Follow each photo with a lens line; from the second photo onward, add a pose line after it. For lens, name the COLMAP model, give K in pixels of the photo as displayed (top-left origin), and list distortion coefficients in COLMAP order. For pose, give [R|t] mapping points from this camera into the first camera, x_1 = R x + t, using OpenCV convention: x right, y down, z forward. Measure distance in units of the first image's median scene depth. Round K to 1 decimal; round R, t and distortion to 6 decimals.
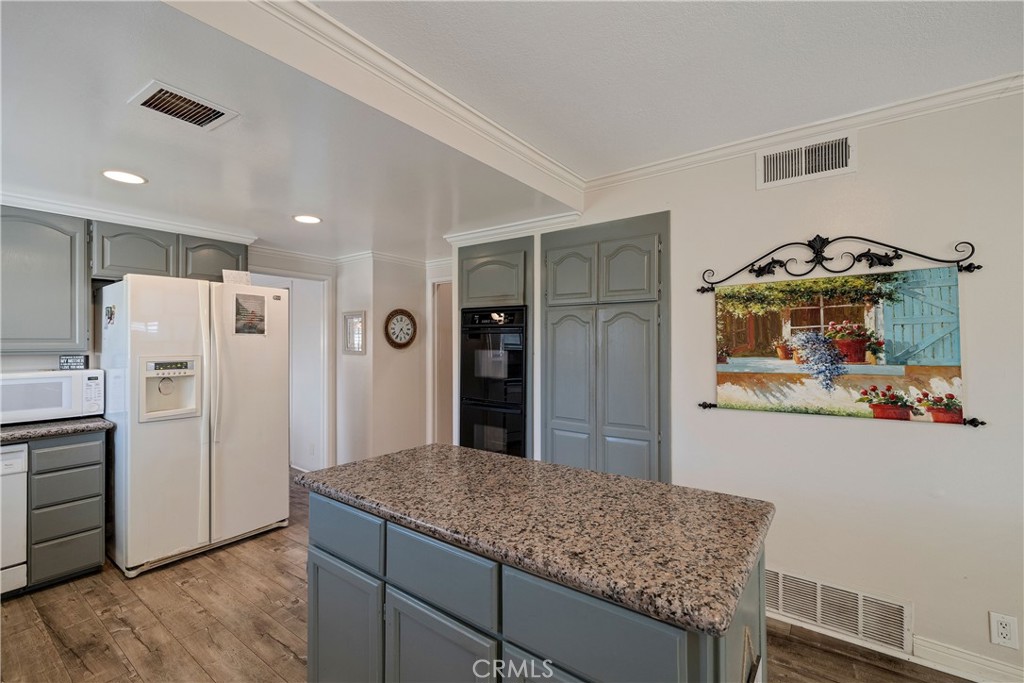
lens RADIAL K [[436.5, 0, 506.5], [0, 436.5, 341.7], [0, 0, 1]] dist [-0.002771, -0.000546]
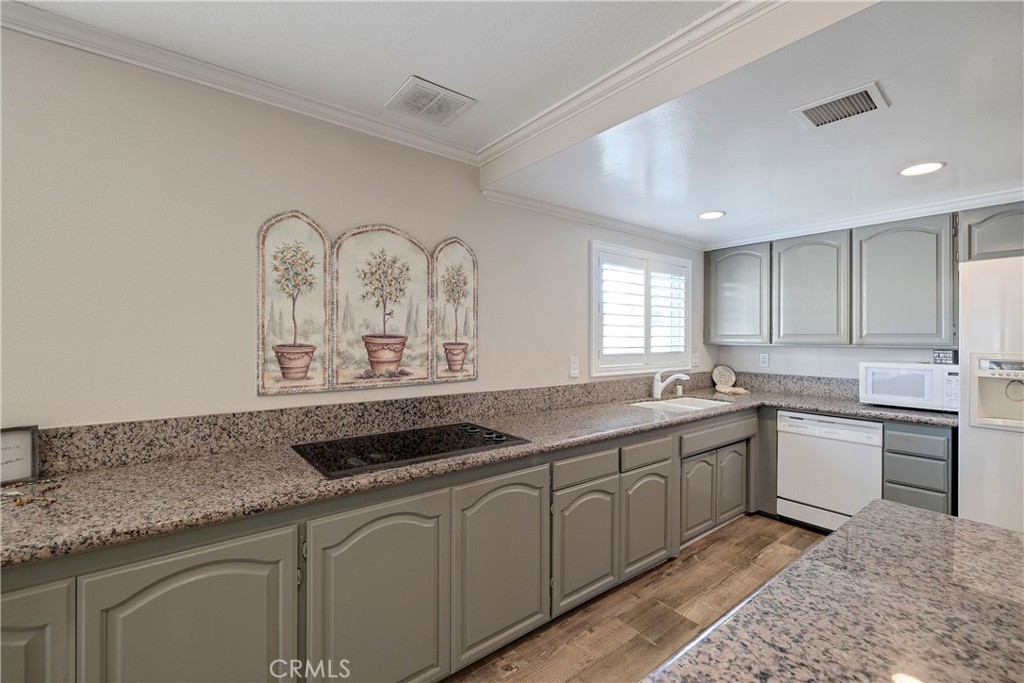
lens RADIAL K [[436.5, 0, 507.3], [0, 436.5, 337.2], [0, 0, 1]] dist [-0.002771, -0.000546]
pose [[-0.270974, -0.000524, -0.962587, 0.334852], [-0.000497, 1.000000, -0.000404, 0.002839], [0.962587, 0.000369, -0.270974, 0.376162]]
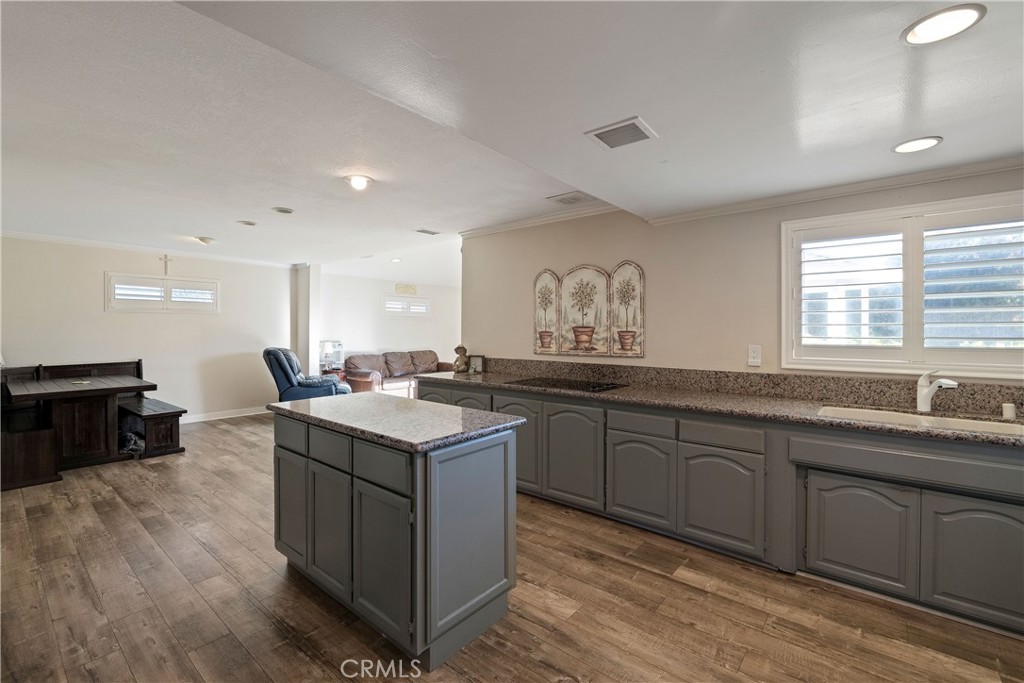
lens RADIAL K [[436.5, 0, 515.0], [0, 436.5, 334.5], [0, 0, 1]] dist [-0.002771, -0.000546]
pose [[-0.998886, -0.000528, 0.047186, -0.375267], [-0.000344, 0.999992, 0.003908, 0.024064], [-0.047188, 0.003887, -0.998878, 1.664727]]
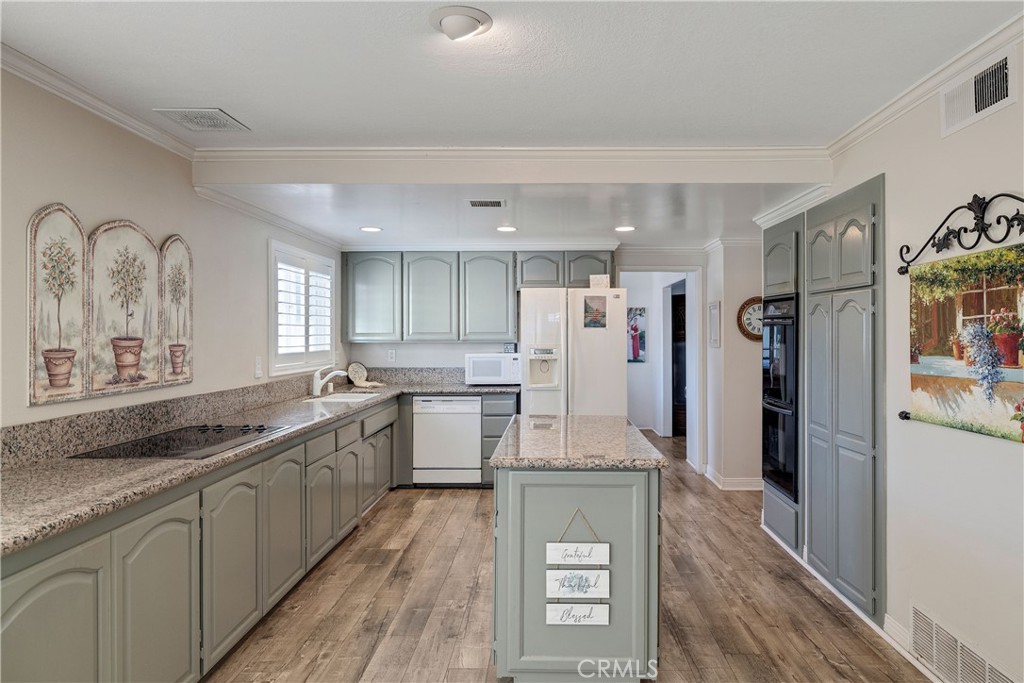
lens RADIAL K [[641.4, 0, 519.8], [0, 641.4, 331.8], [0, 0, 1]] dist [0.000643, -0.002066]
pose [[0.556666, -0.002331, -0.830733, 1.089581], [0.004536, 0.999990, 0.000234, -0.011185], [0.830724, -0.003899, 0.556671, -0.248027]]
